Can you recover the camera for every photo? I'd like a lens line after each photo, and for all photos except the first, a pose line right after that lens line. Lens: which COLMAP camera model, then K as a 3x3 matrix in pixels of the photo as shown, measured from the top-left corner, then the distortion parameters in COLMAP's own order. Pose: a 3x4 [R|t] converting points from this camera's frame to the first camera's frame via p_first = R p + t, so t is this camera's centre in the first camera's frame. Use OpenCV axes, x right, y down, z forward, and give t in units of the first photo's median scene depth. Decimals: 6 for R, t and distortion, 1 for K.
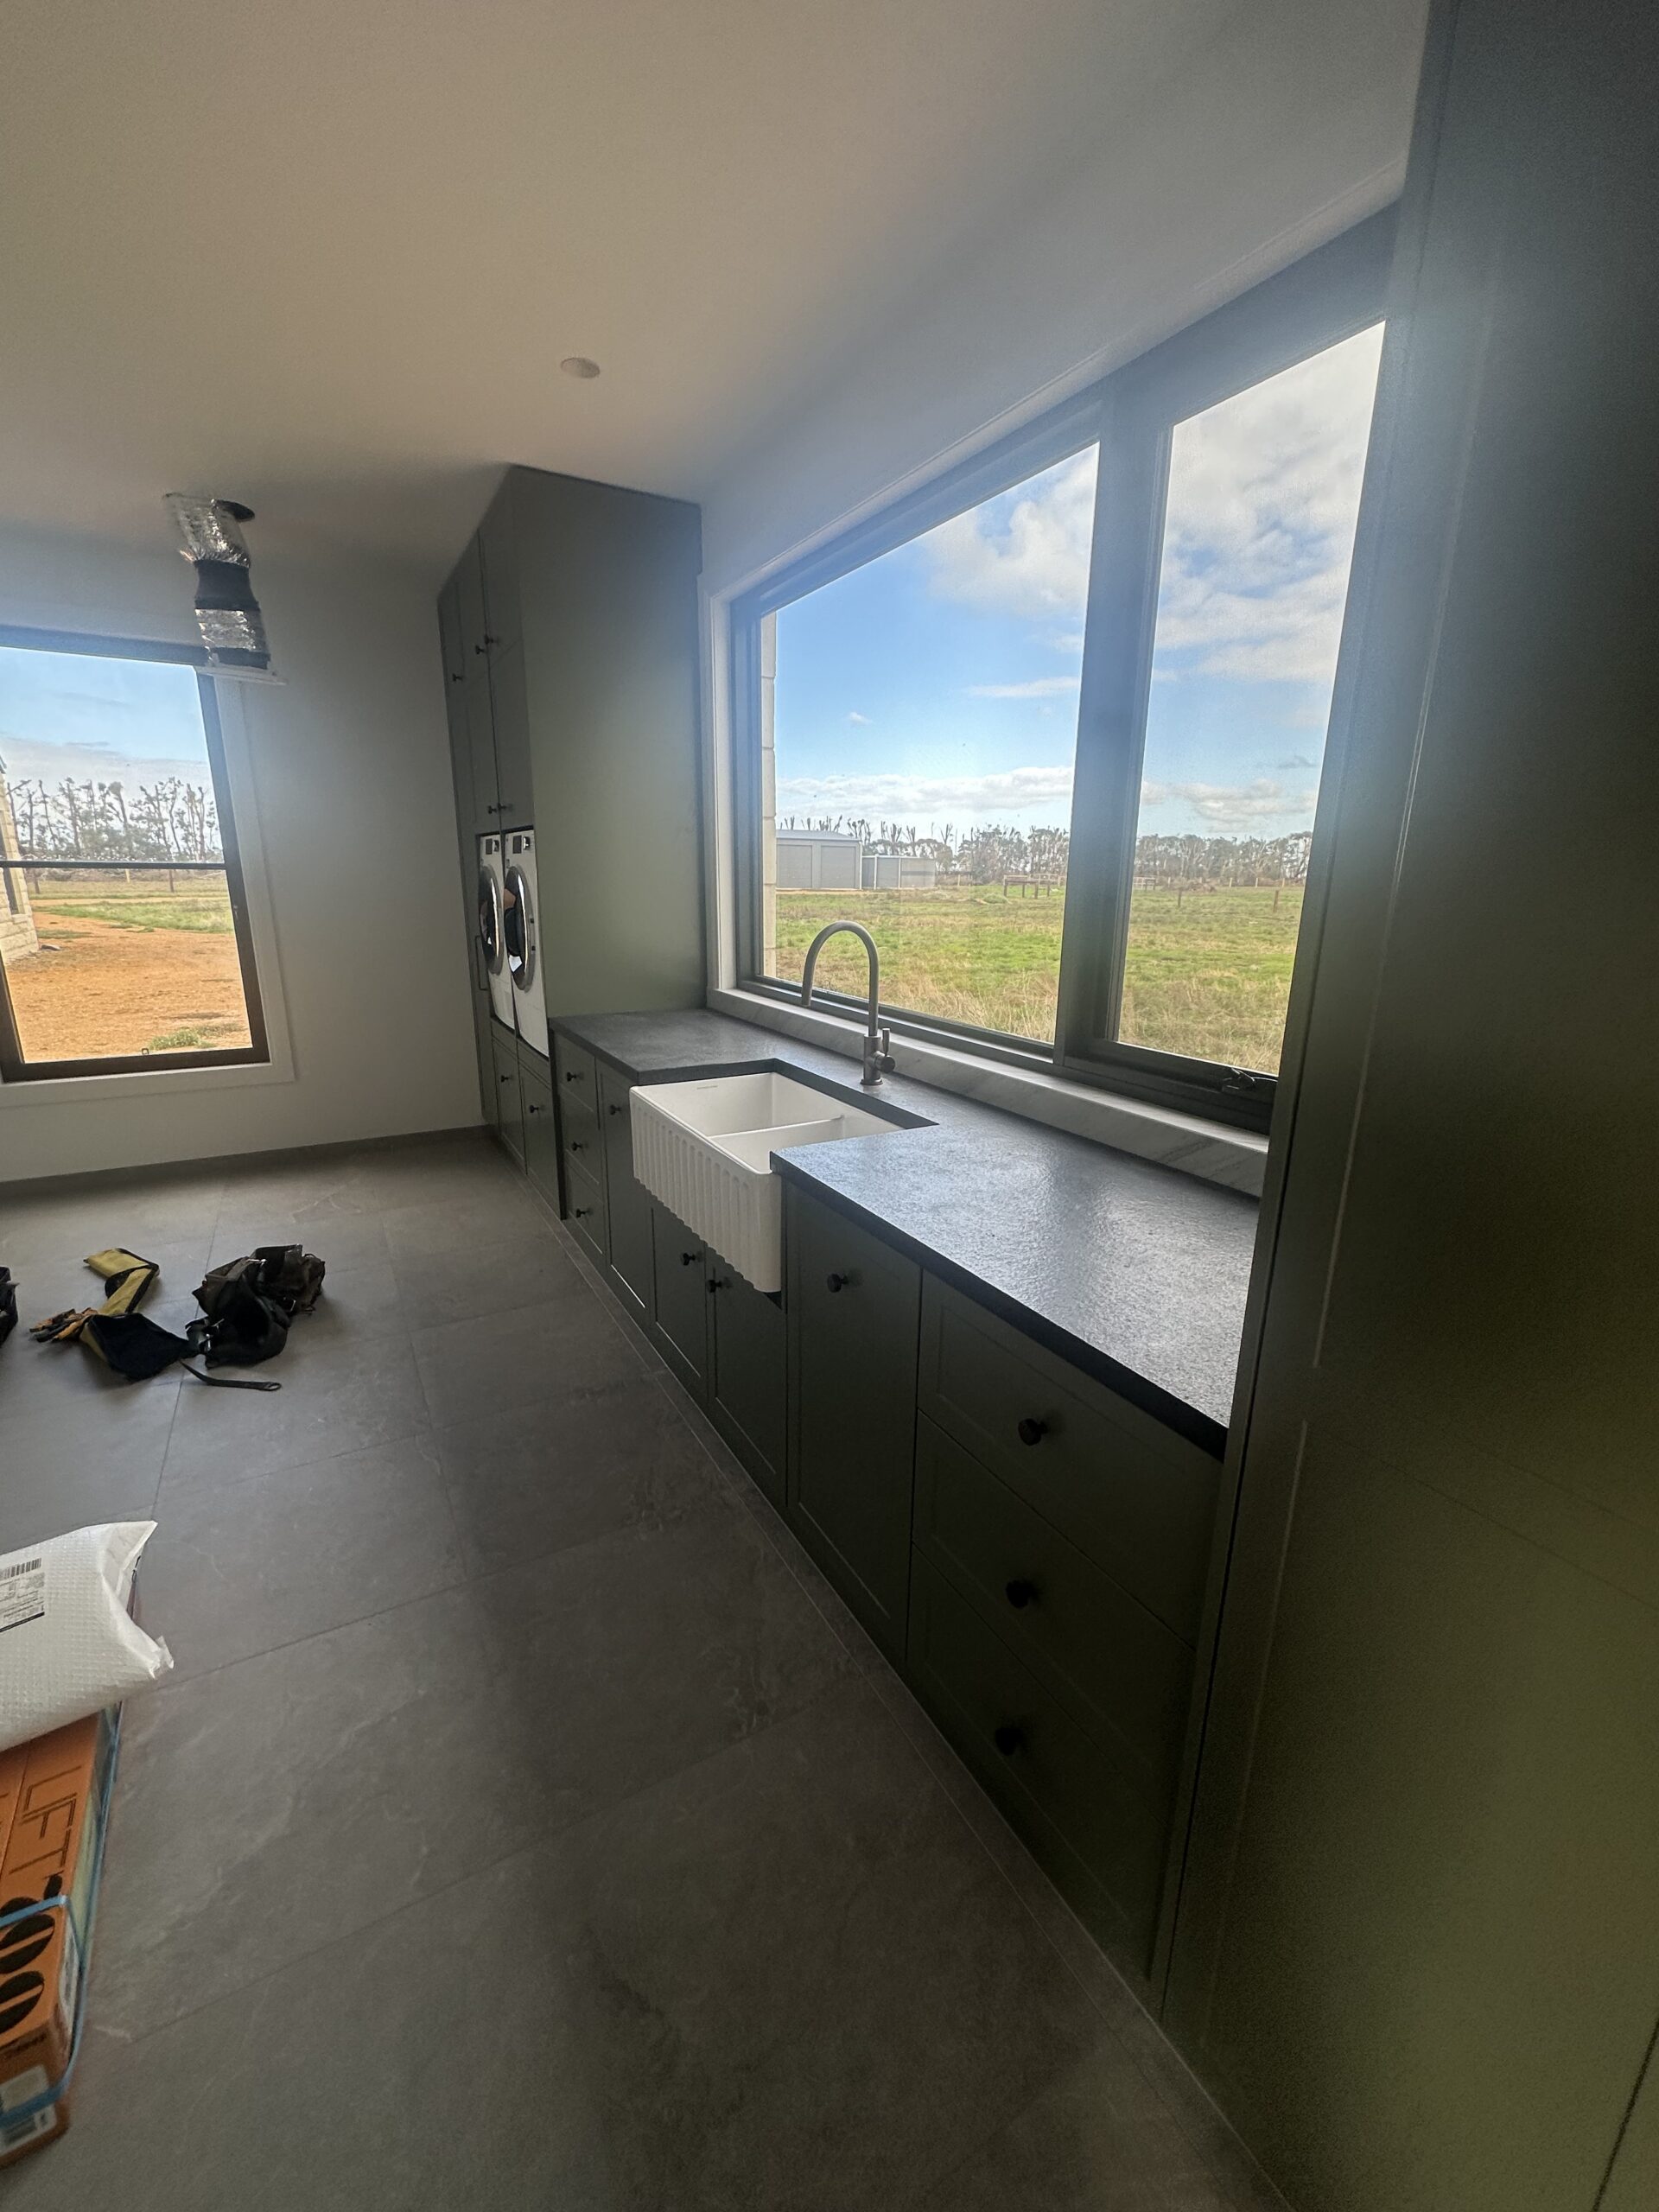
lens RADIAL K [[906.0, 0, 829.5], [0, 906.0, 1106.0], [0, 0, 1]] dist [-0.000720, -0.000017]
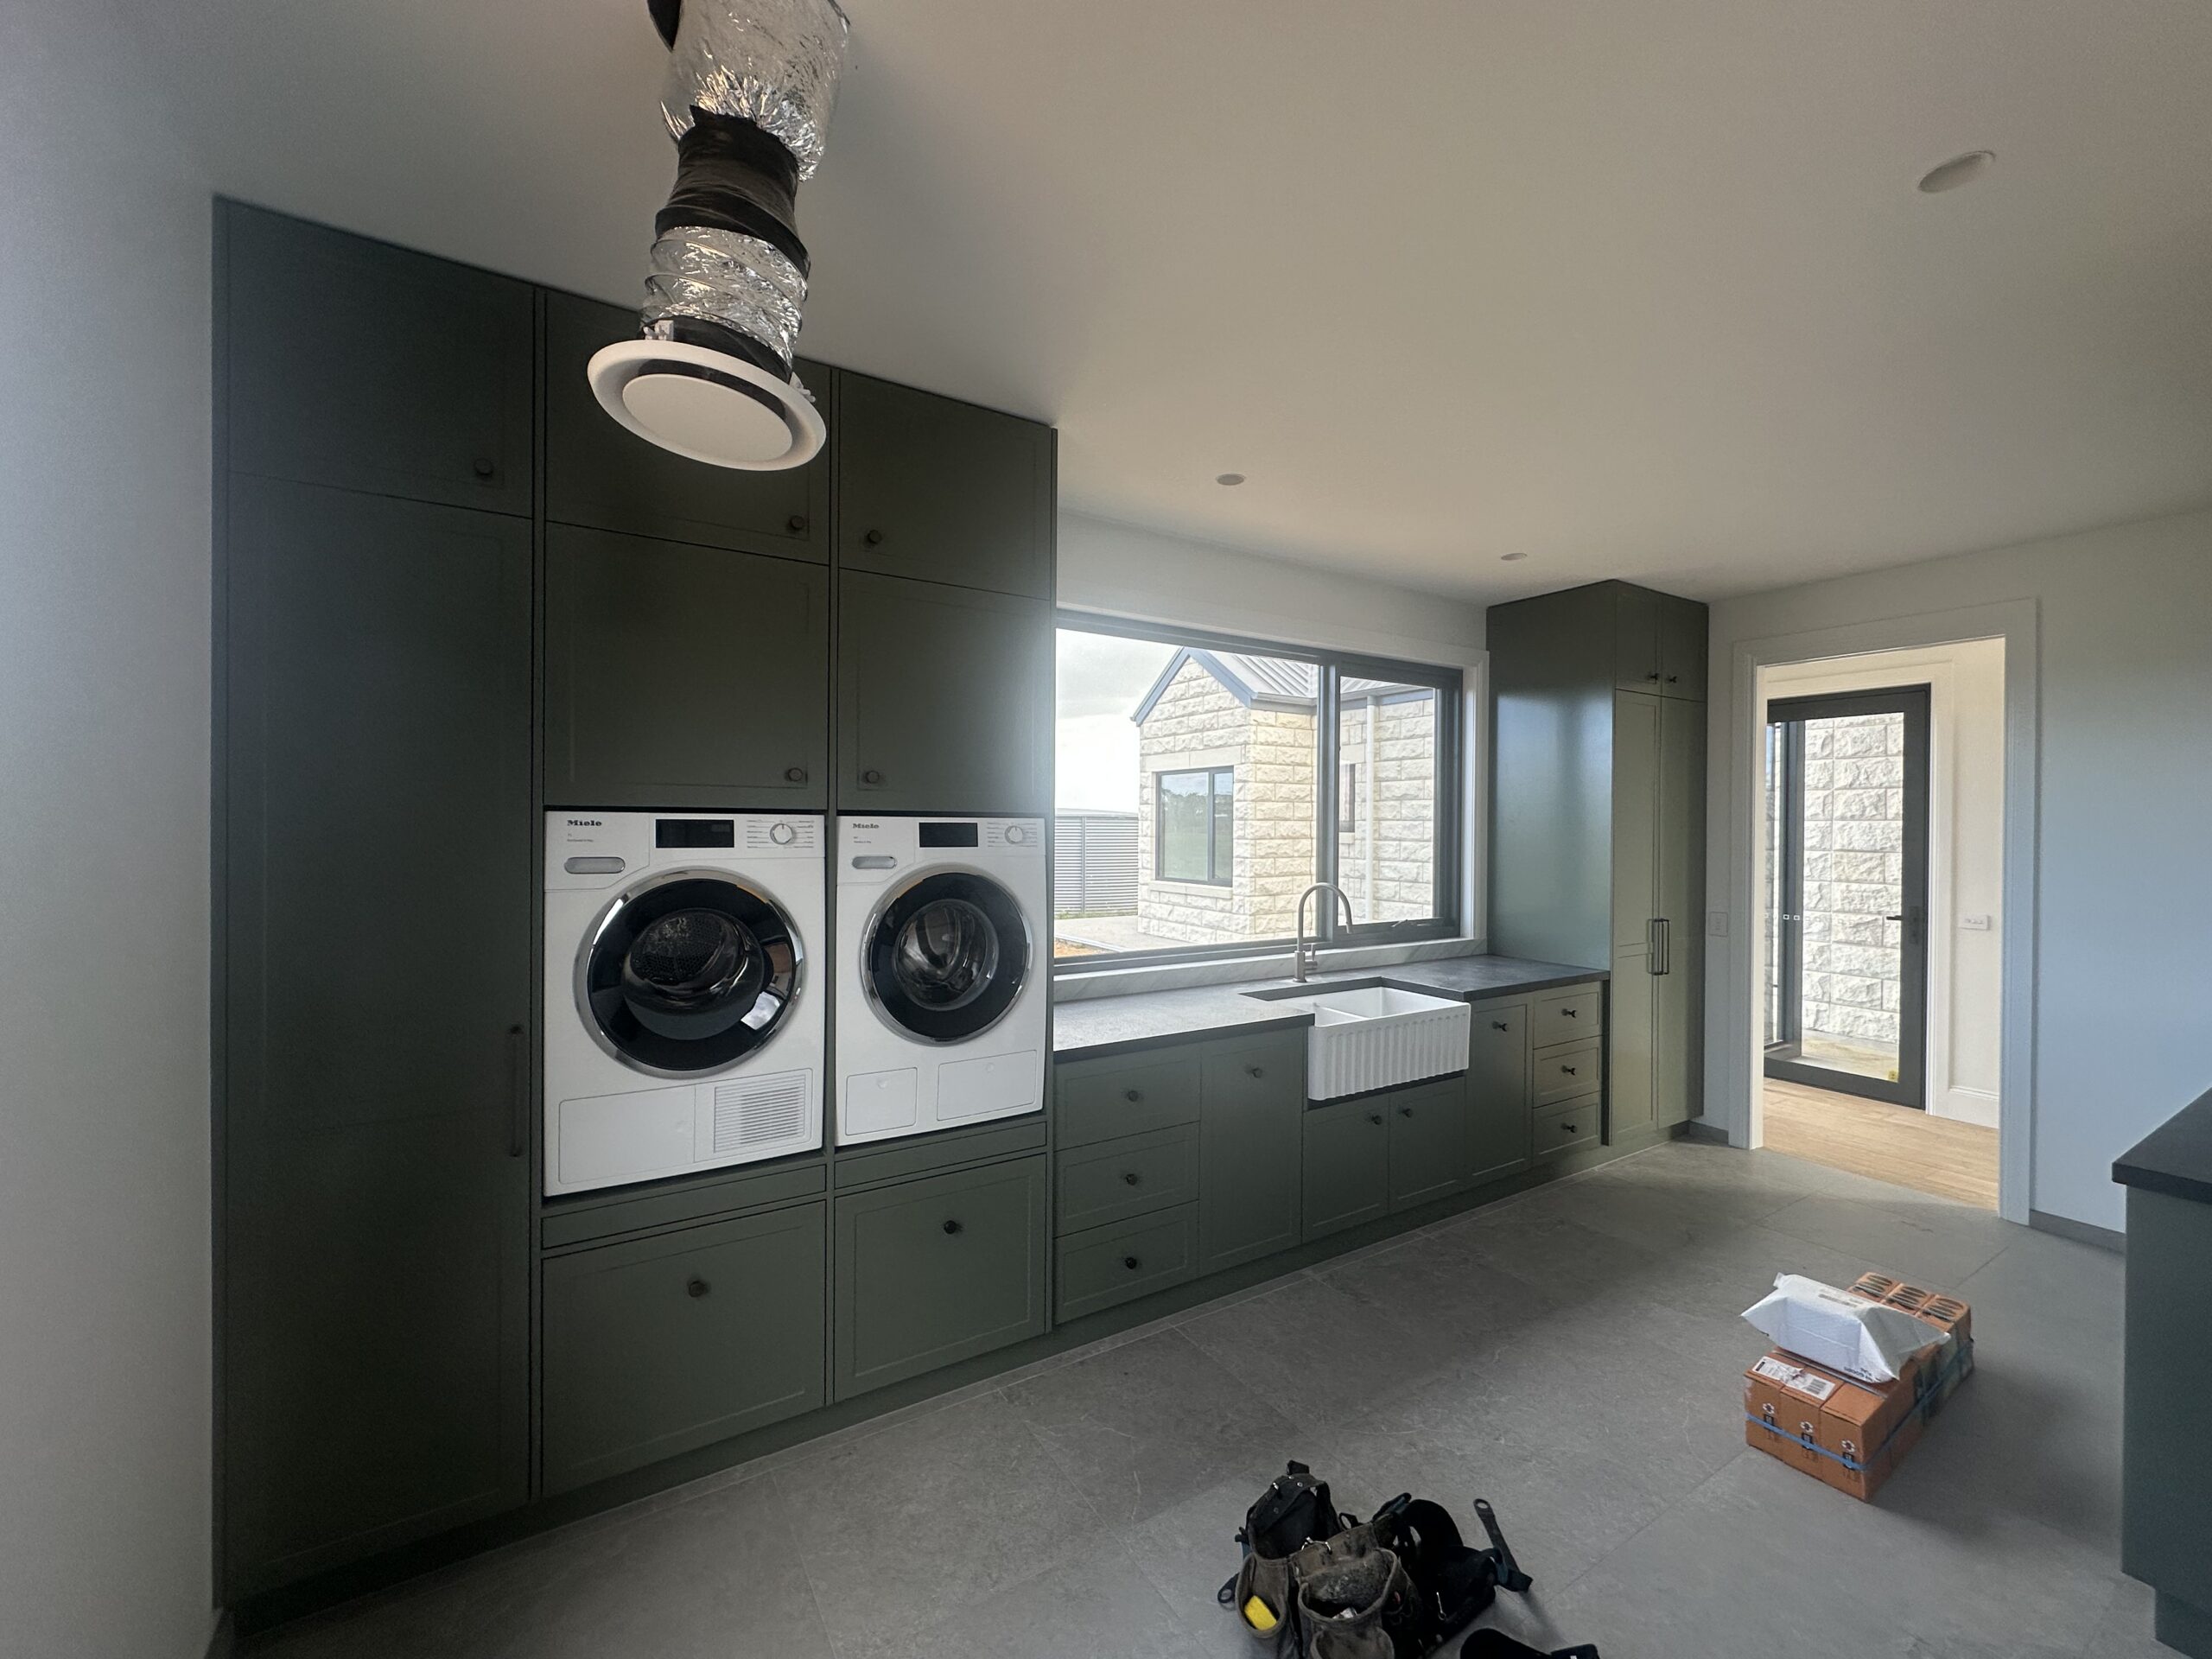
lens RADIAL K [[906.0, 0, 1106.0], [0, 906.0, 829.5], [0, 0, 1]] dist [-0.000720, -0.000017]
pose [[-0.056676, -0.004187, 0.998384, -1.520405], [0.242404, 0.970012, 0.017829, -0.394139], [-0.968519, 0.243023, -0.053961, 1.342033]]
